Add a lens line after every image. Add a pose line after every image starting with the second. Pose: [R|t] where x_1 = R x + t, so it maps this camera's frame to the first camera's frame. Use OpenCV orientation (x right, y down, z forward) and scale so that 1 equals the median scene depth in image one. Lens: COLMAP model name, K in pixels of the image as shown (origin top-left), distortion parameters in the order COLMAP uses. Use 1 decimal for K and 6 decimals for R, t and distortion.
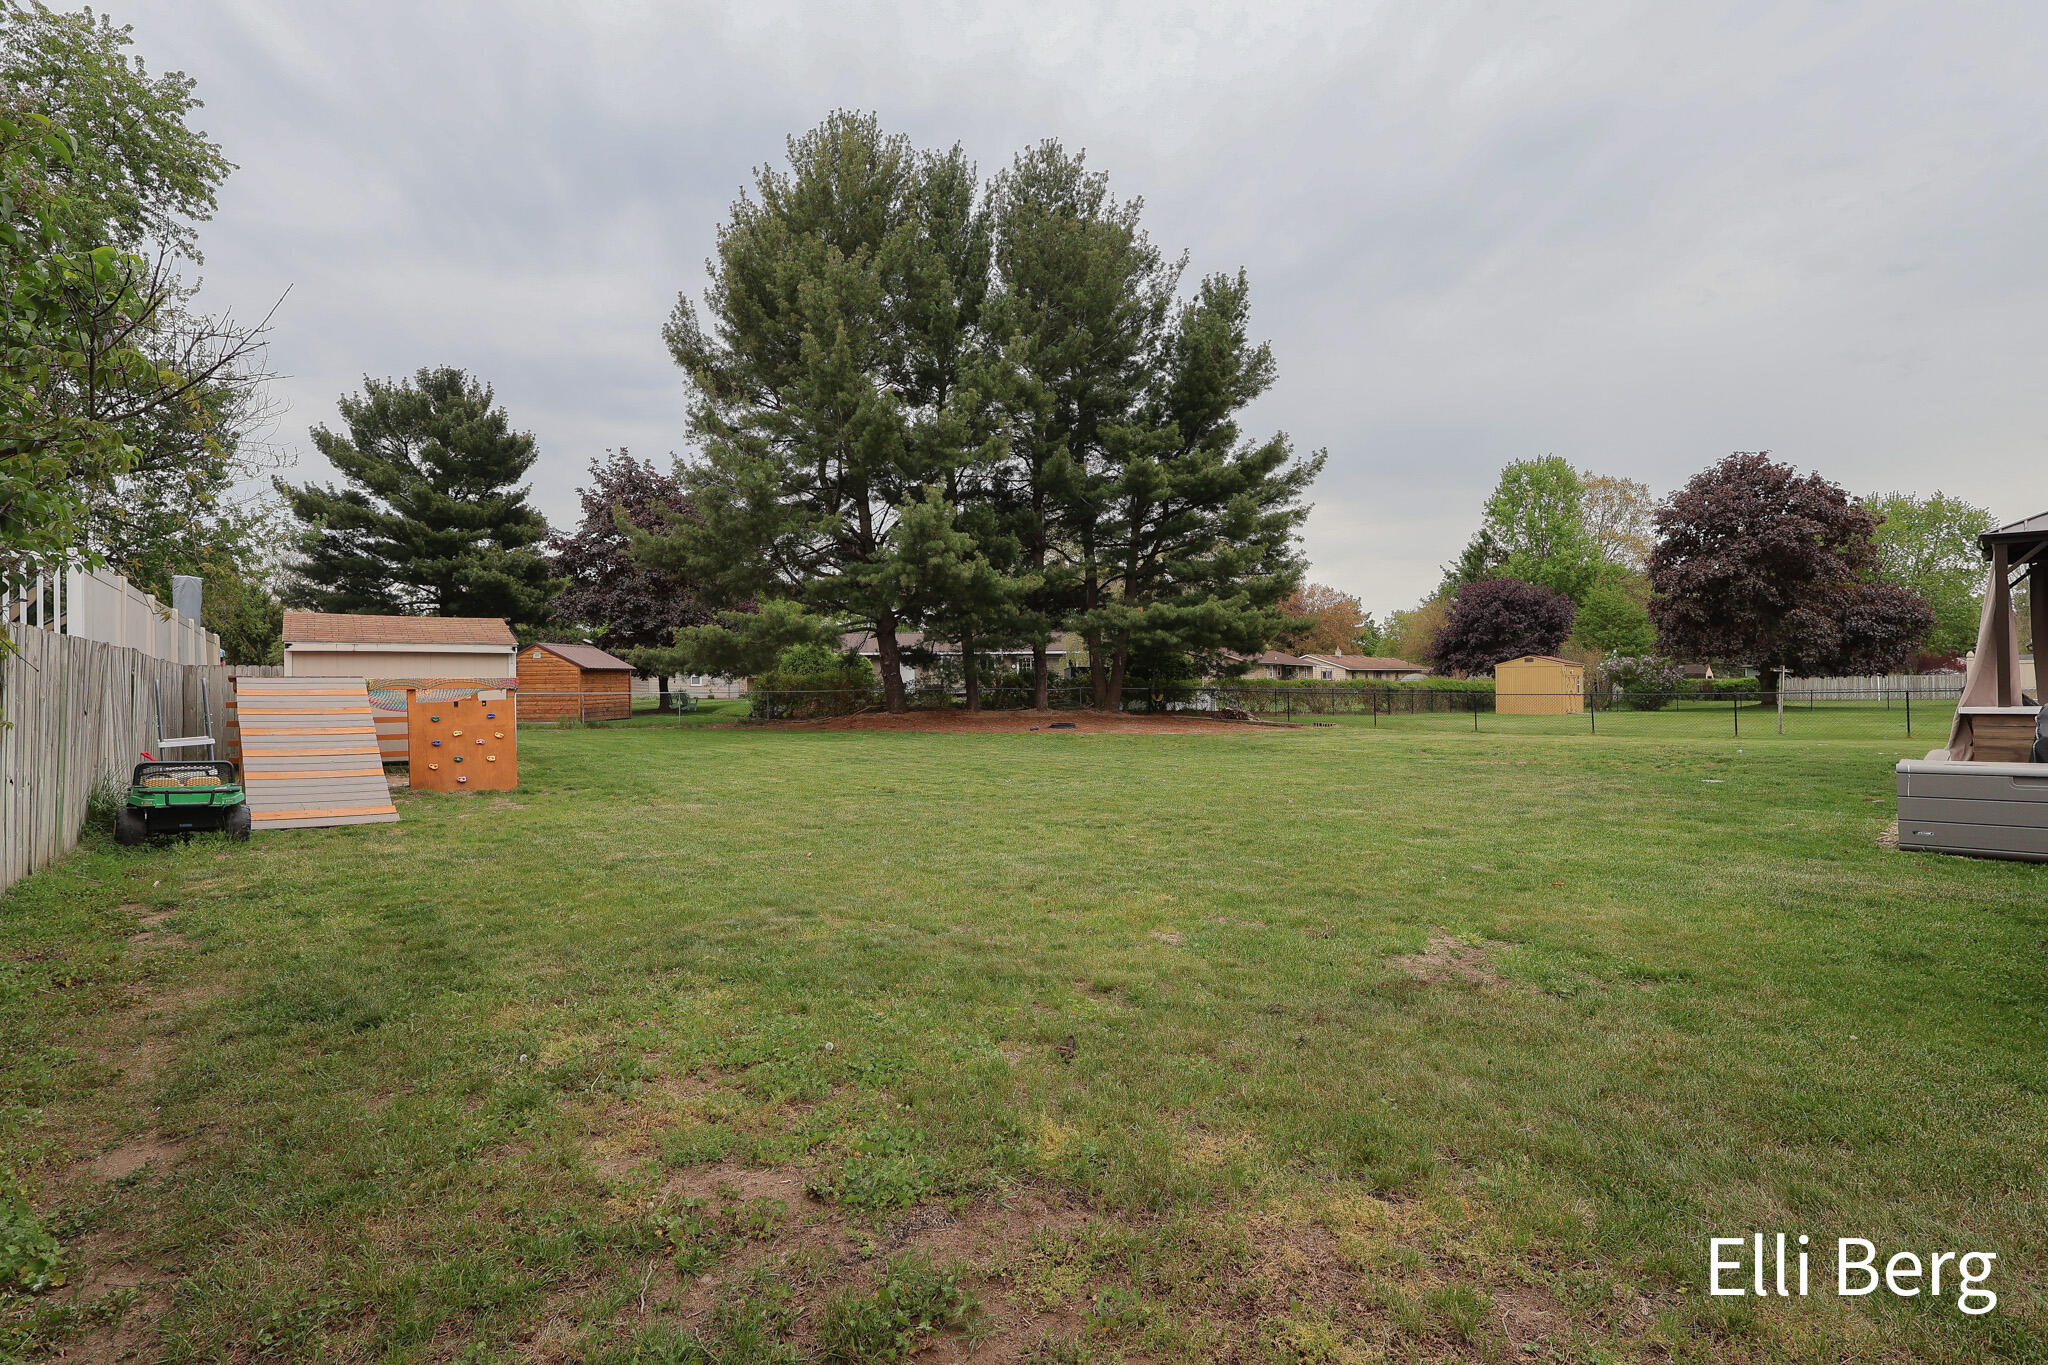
lens RADIAL K [[937.4, 0, 1022.6], [0, 937.4, 678.2], [0, 0, 1]] dist [-0.002325, 0.000036]
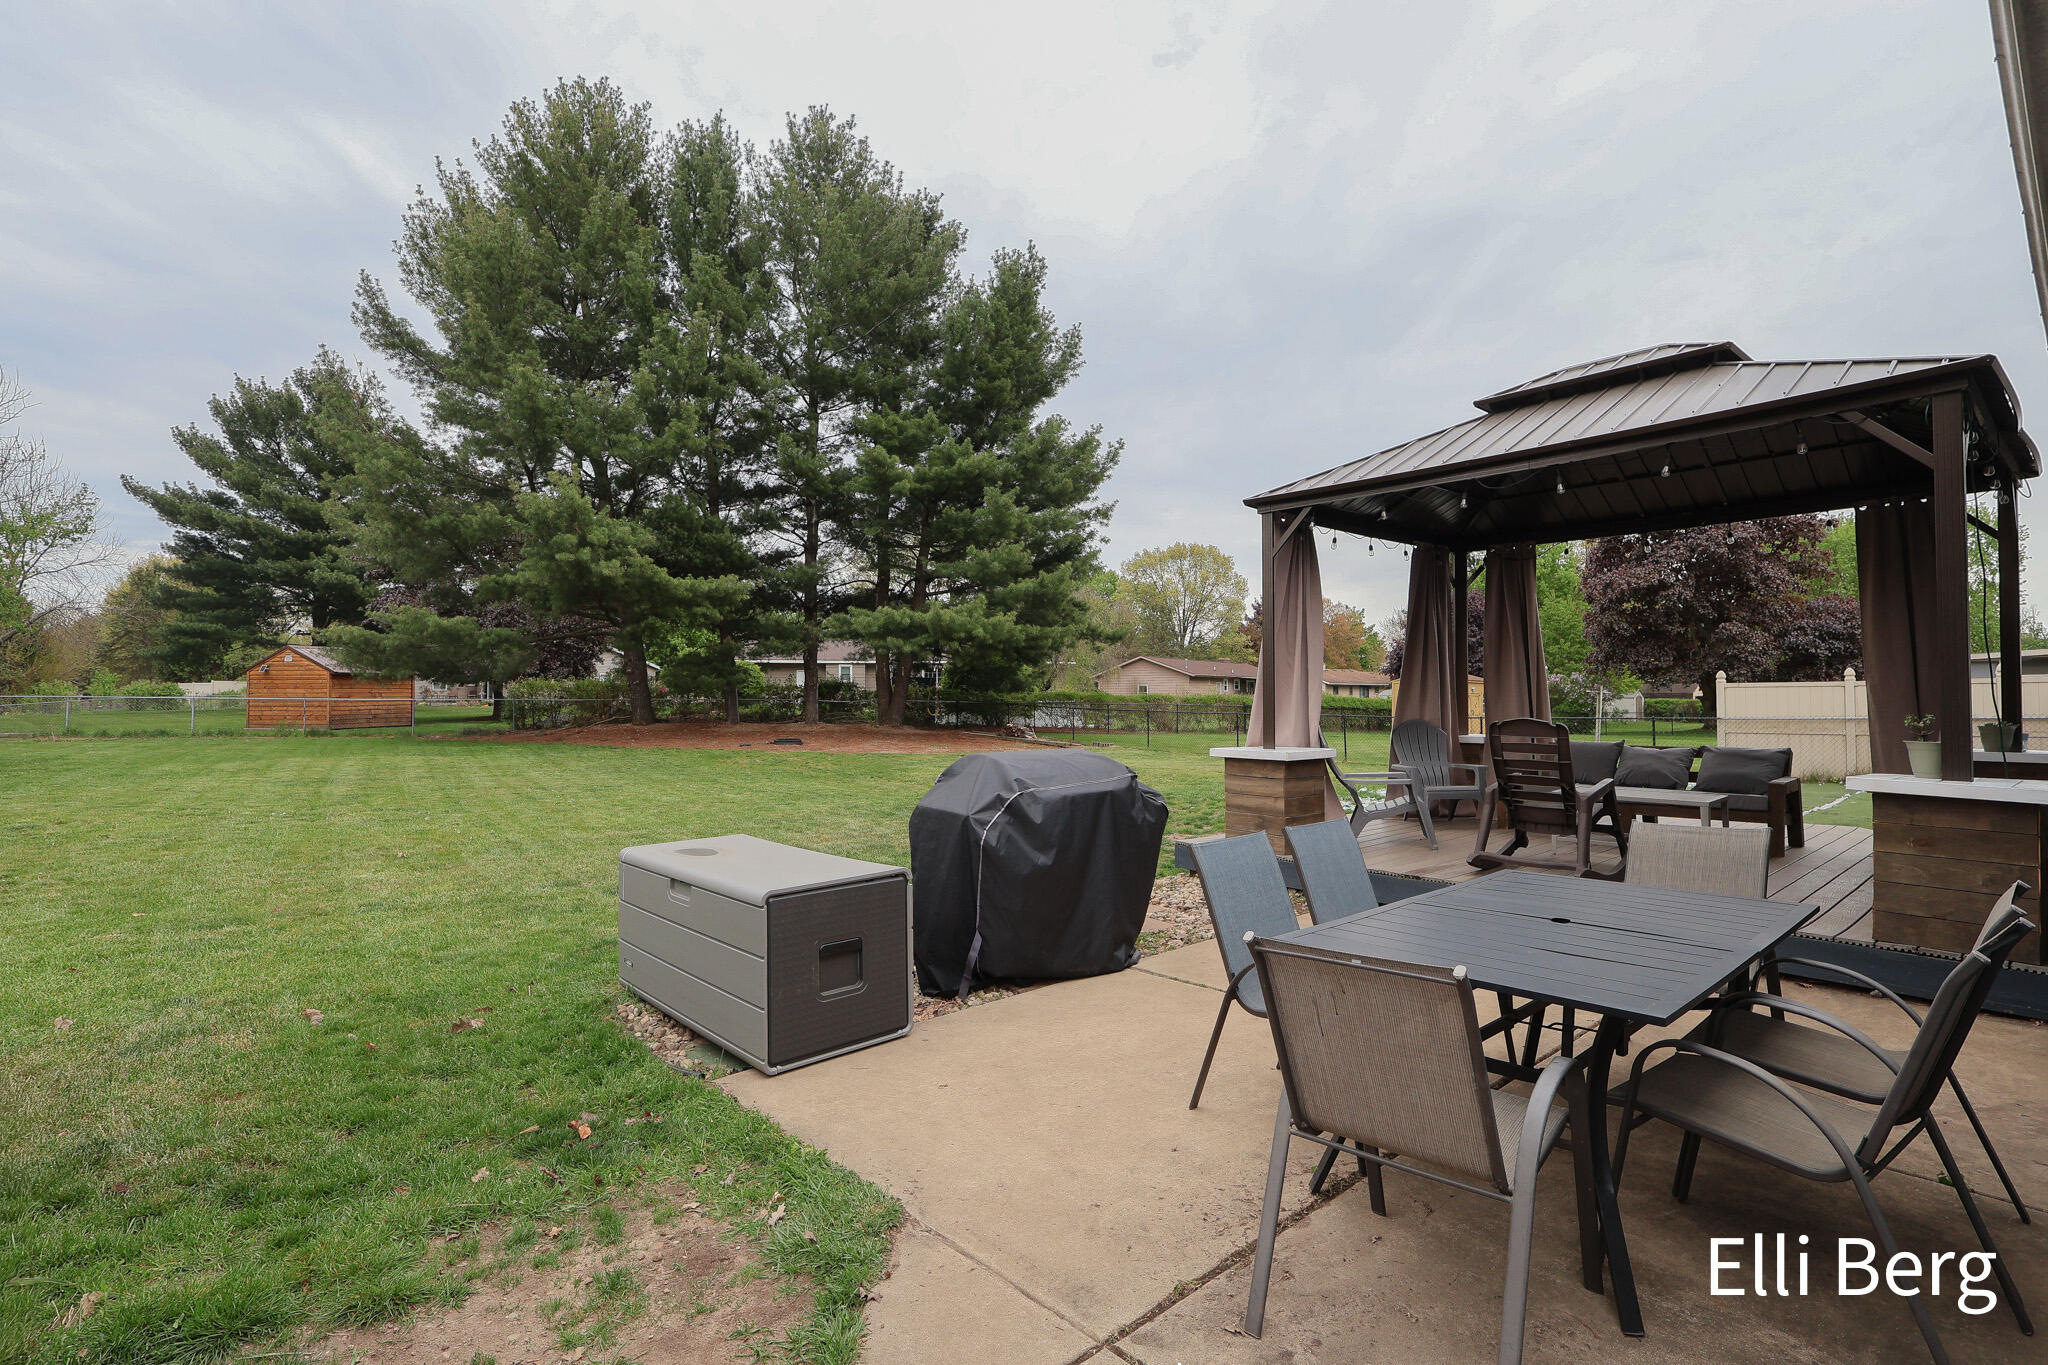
lens RADIAL K [[941.2, 0, 1024.0], [0, 941.2, 682.5], [0, 0, 1]] dist [-0.004608, -0.000483]
pose [[0.998207, 0.012076, -0.058629, 0.210287], [-0.012502, 0.999898, -0.006902, -0.002163], [0.058540, 0.007622, 0.998256, 0.066744]]
